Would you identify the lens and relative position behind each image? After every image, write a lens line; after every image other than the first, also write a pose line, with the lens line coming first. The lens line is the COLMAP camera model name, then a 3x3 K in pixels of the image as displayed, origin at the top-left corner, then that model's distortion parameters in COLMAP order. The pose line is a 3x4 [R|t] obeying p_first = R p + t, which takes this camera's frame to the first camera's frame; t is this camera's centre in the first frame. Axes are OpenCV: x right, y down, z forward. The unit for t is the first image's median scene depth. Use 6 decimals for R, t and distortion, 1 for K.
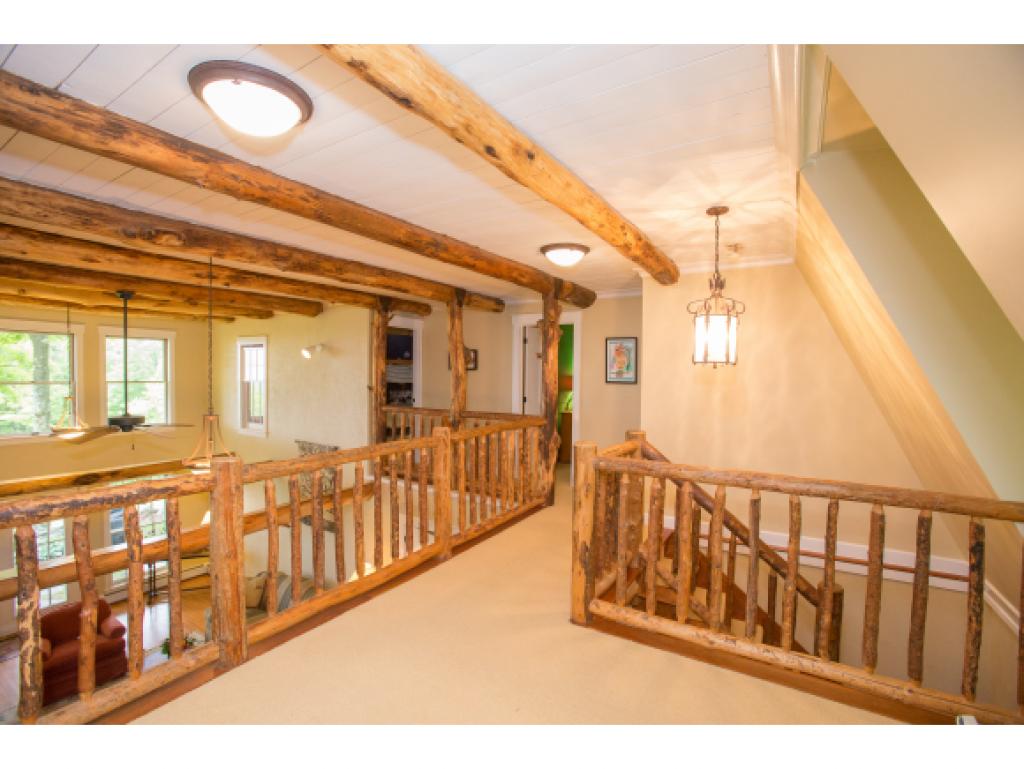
lens RADIAL K [[467.6, 0, 513.0], [0, 467.6, 392.6], [0, 0, 1]] dist [-0.074696, 0.029937]
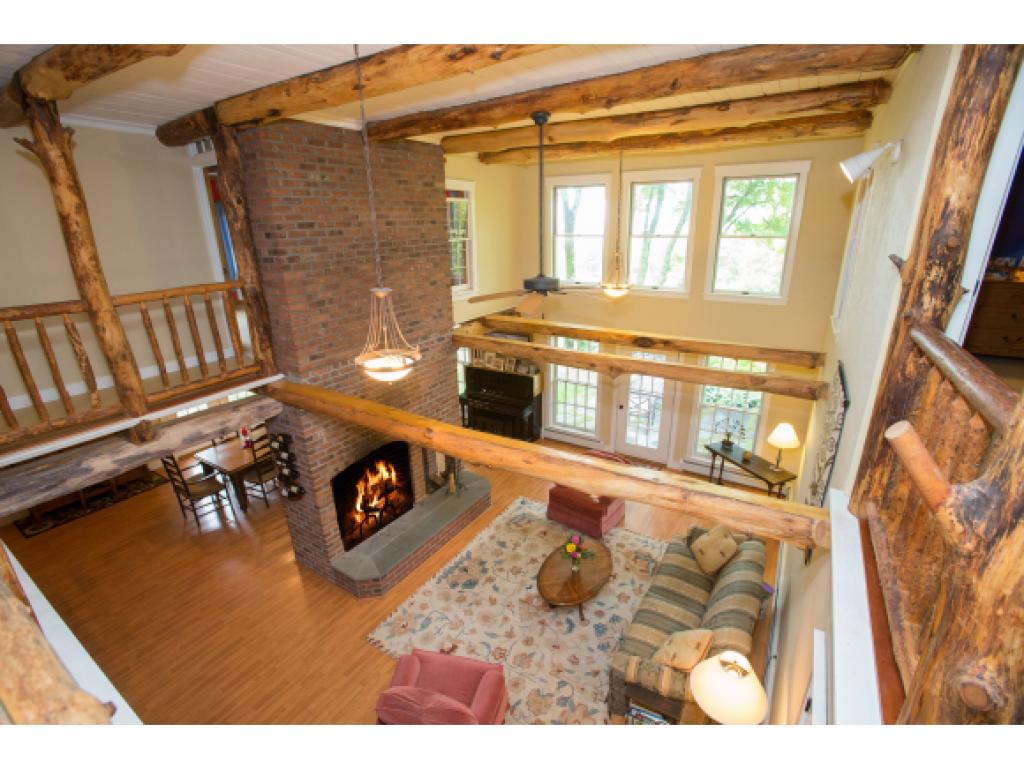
lens RADIAL K [[467.6, 0, 513.0], [0, 467.6, 392.6], [0, 0, 1]] dist [-0.074696, 0.029937]
pose [[-0.007610, 0.324901, -0.945717, 0.022312], [-0.021181, 0.945480, 0.324990, -0.020640], [0.999747, 0.022504, -0.000313, 0.741216]]
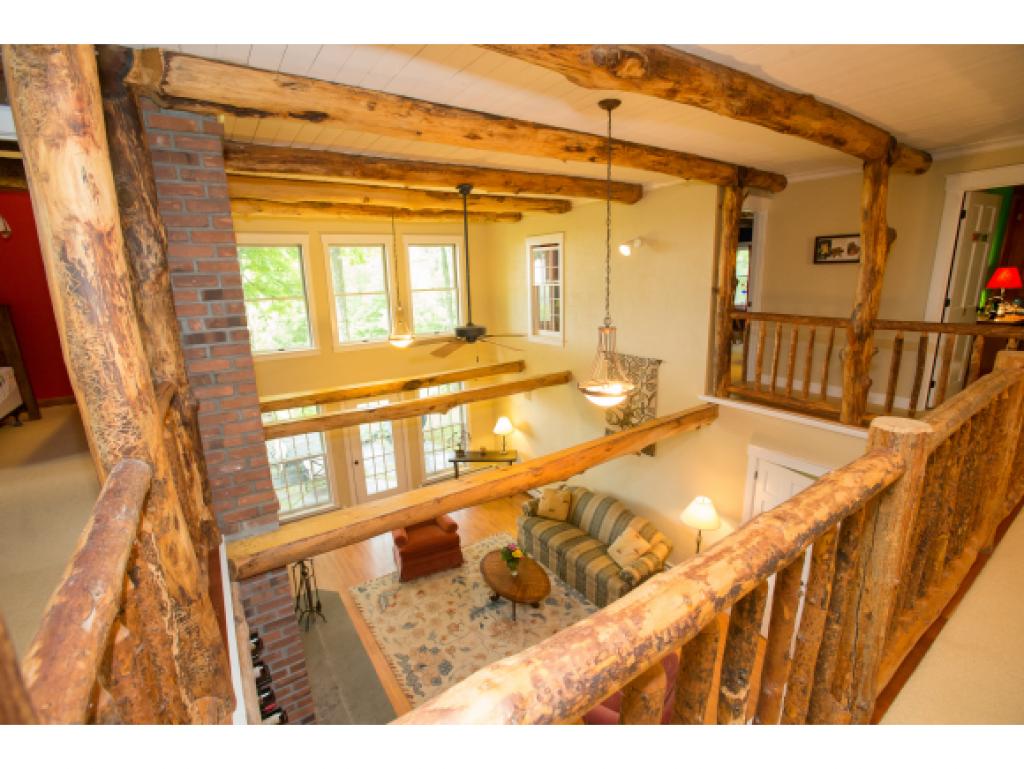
lens RADIAL K [[467.6, 0, 513.0], [0, 467.6, 392.6], [0, 0, 1]] dist [-0.074696, 0.029937]
pose [[0.911104, 0.062928, -0.407344, -0.293007], [0.022810, 0.979064, 0.202269, -0.004910], [0.411544, -0.193579, 0.890595, 0.116185]]
